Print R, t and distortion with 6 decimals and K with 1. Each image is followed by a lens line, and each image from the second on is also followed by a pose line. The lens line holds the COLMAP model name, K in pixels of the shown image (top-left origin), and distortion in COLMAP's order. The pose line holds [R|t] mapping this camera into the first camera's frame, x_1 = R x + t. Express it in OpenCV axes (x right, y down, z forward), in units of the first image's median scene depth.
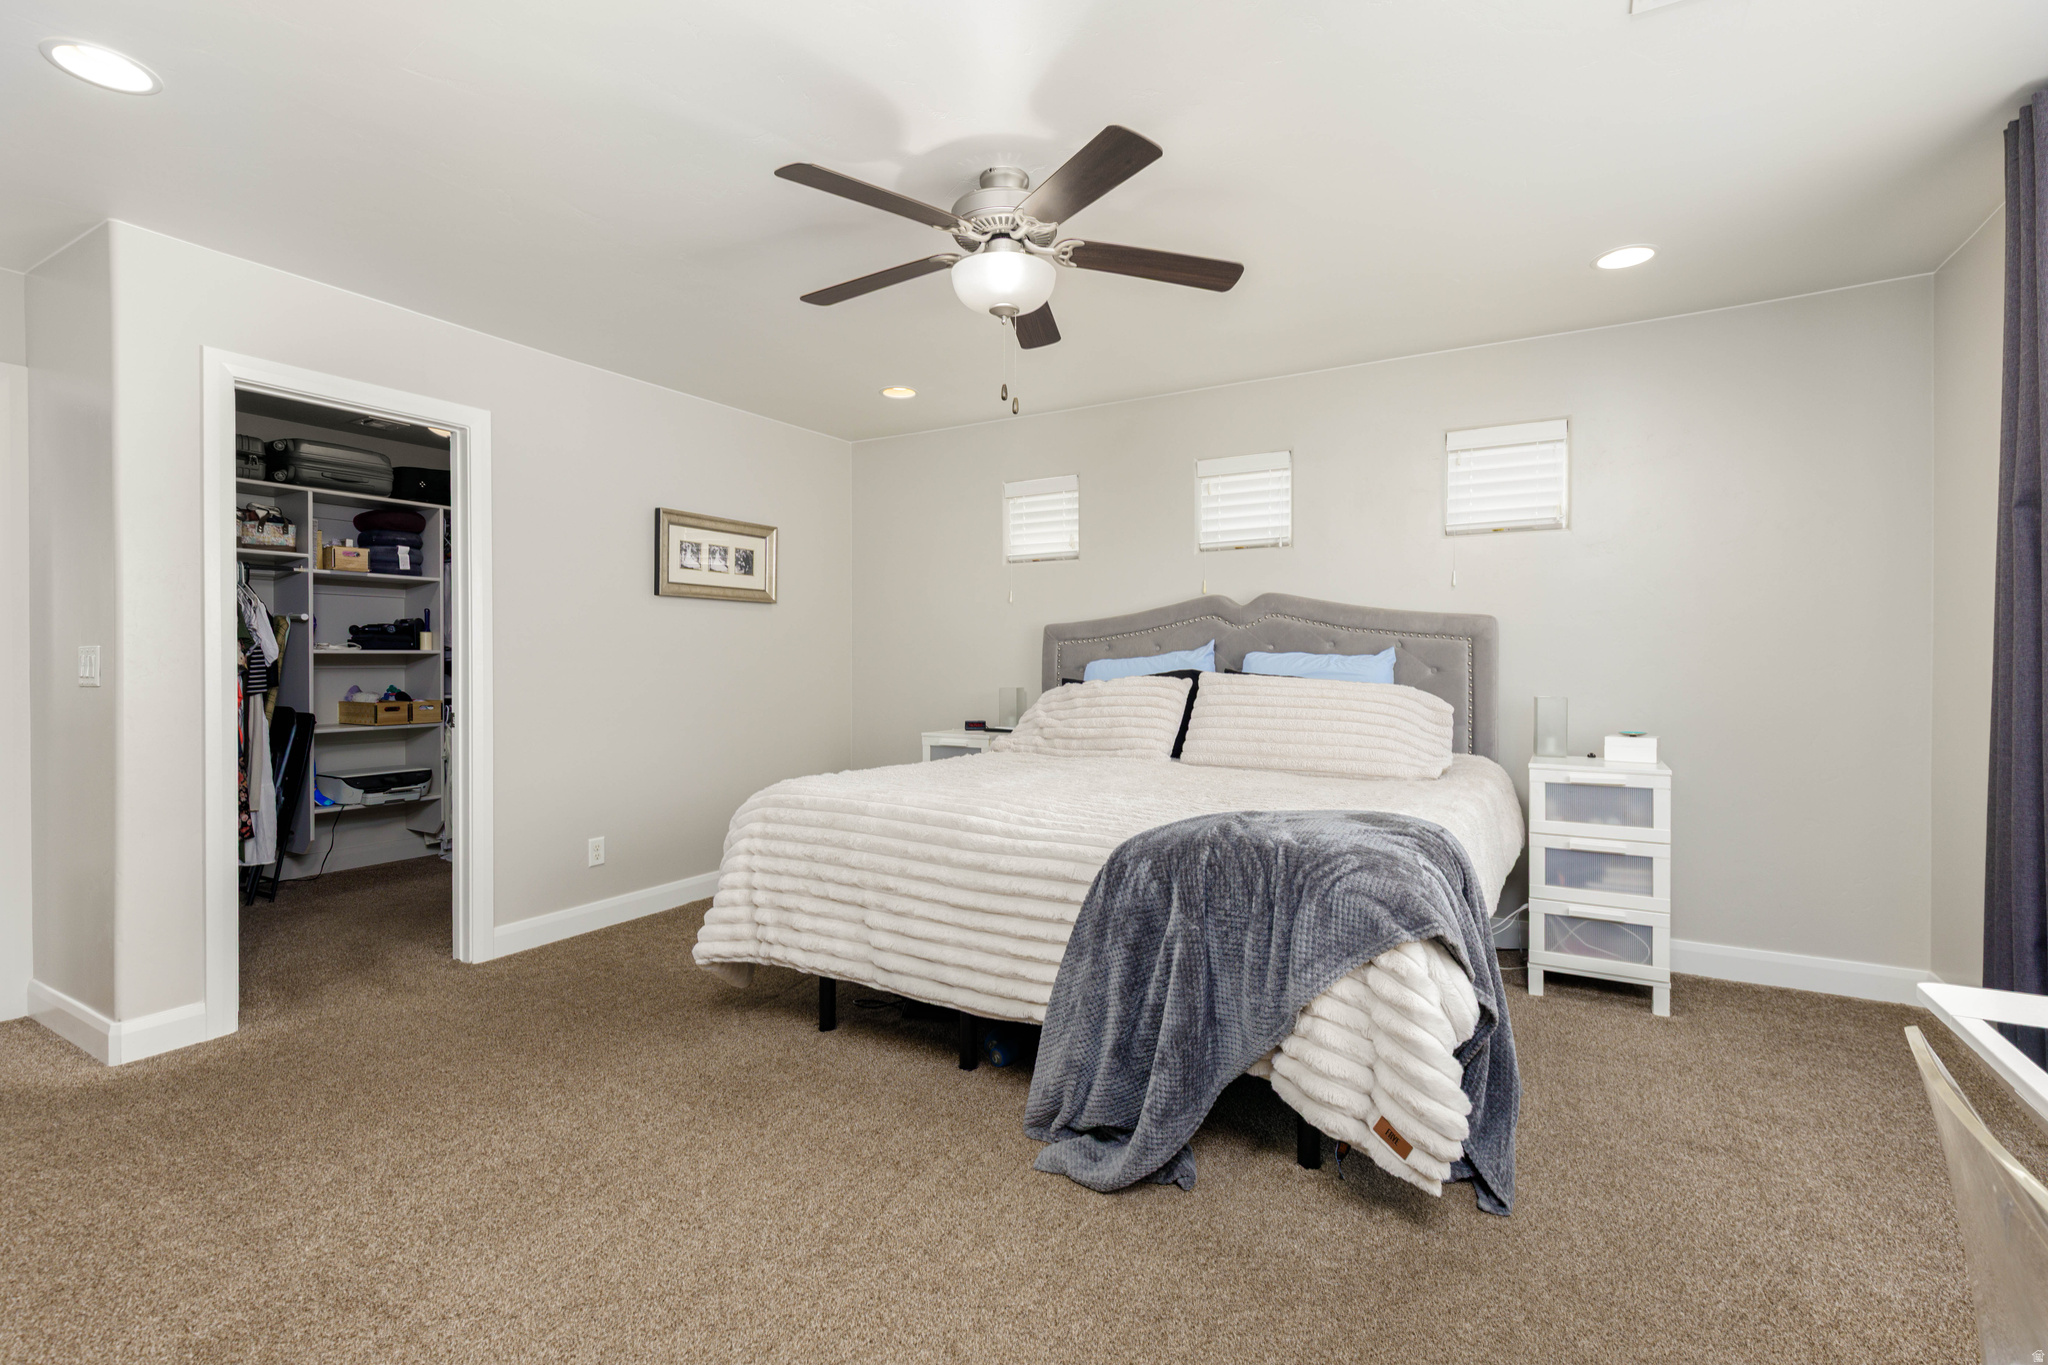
lens RADIAL K [[918.1, 0, 1025.4], [0, 918.1, 669.0], [0, 0, 1]] dist [-0.000016, -0.000285]
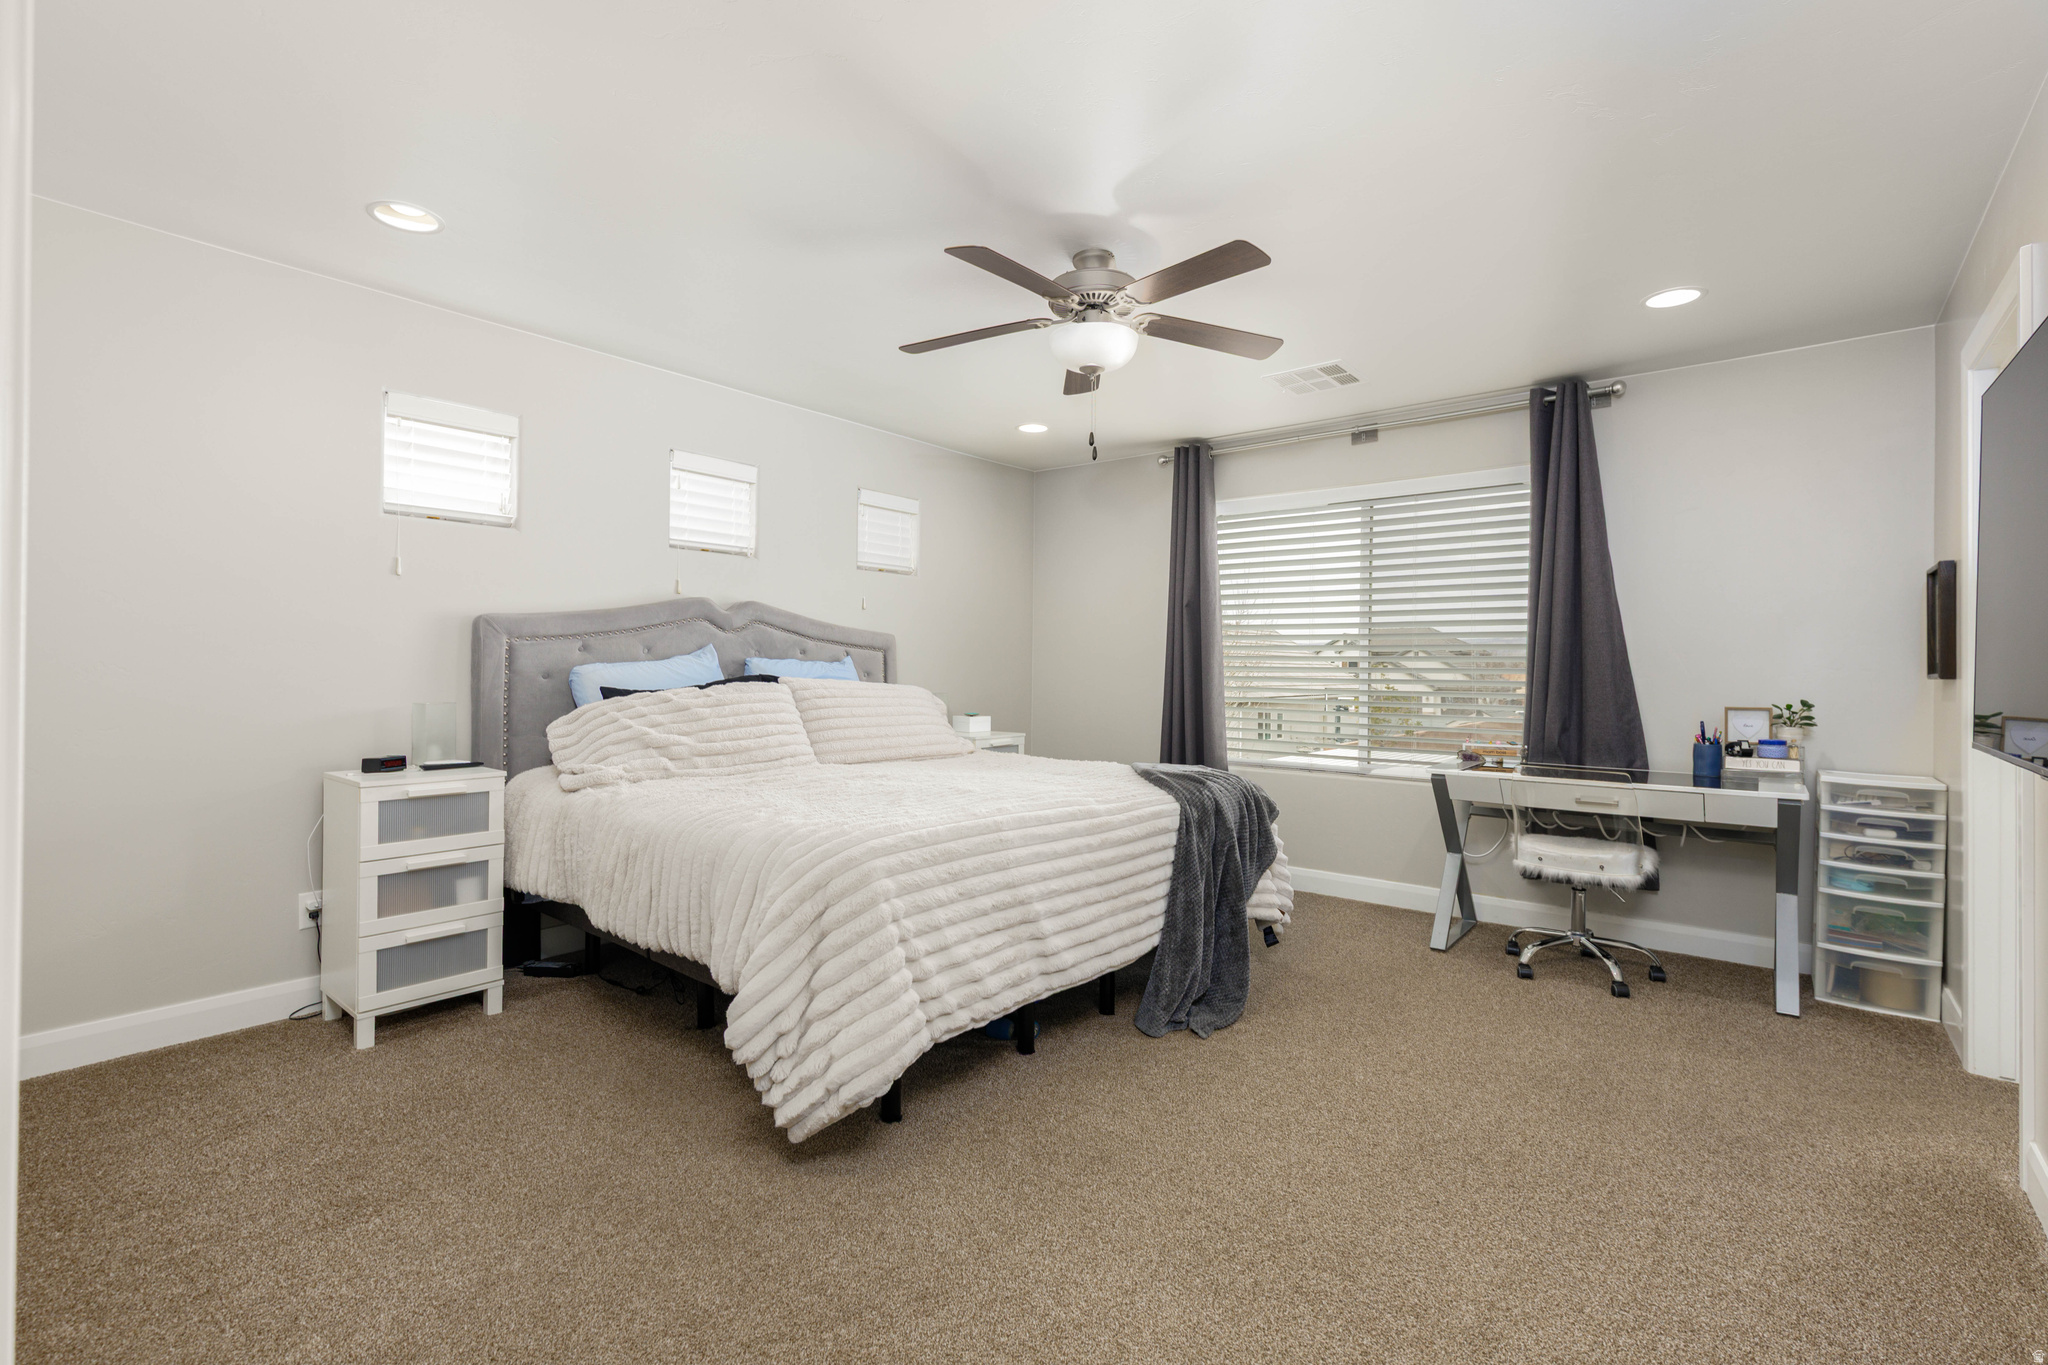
lens RADIAL K [[918.1, 0, 1025.4], [0, 918.1, 669.0], [0, 0, 1]] dist [-0.000016, -0.000285]
pose [[0.161178, 0.004581, 0.986915, -0.784249], [0.000075, 0.999989, -0.004654, -0.001160], [-0.986925, 0.000825, 0.161176, 0.588947]]
